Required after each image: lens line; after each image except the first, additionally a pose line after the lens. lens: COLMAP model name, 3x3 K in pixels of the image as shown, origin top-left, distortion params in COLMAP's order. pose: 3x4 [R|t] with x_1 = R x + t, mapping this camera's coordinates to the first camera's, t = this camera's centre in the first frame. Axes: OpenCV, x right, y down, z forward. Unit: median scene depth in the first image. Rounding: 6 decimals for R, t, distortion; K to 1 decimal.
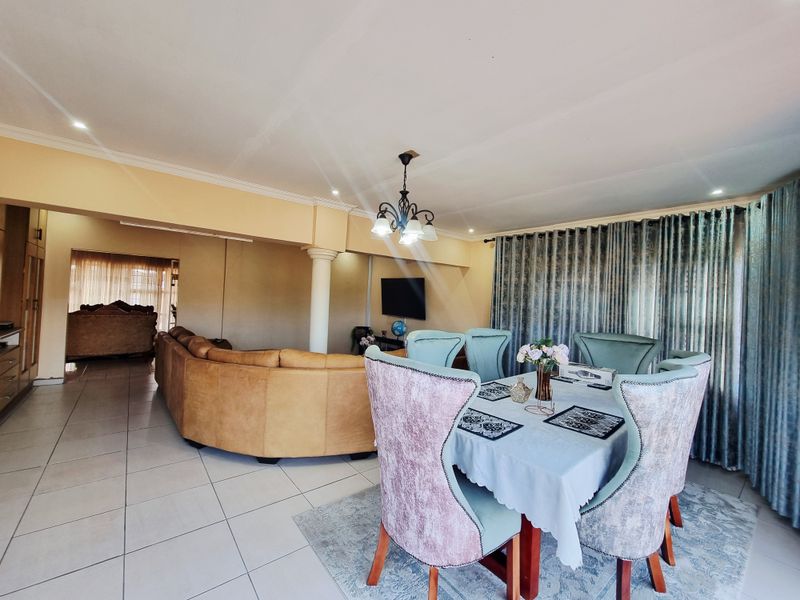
lens RADIAL K [[330.7, 0, 404.4], [0, 330.7, 296.0], [0, 0, 1]] dist [-0.002891, 0.000305]
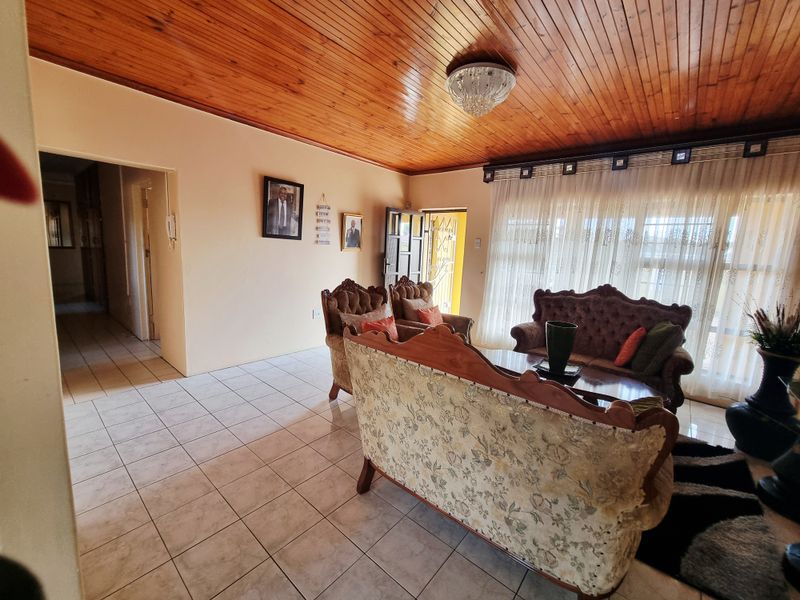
lens RADIAL K [[330.7, 0, 401.1], [0, 330.7, 296.5], [0, 0, 1]] dist [-0.002891, 0.000305]
pose [[0.170555, 0.108308, -0.979378, -1.099758], [-0.025150, 0.994095, 0.105555, -0.023198], [0.985027, 0.006629, 0.172272, 1.486331]]
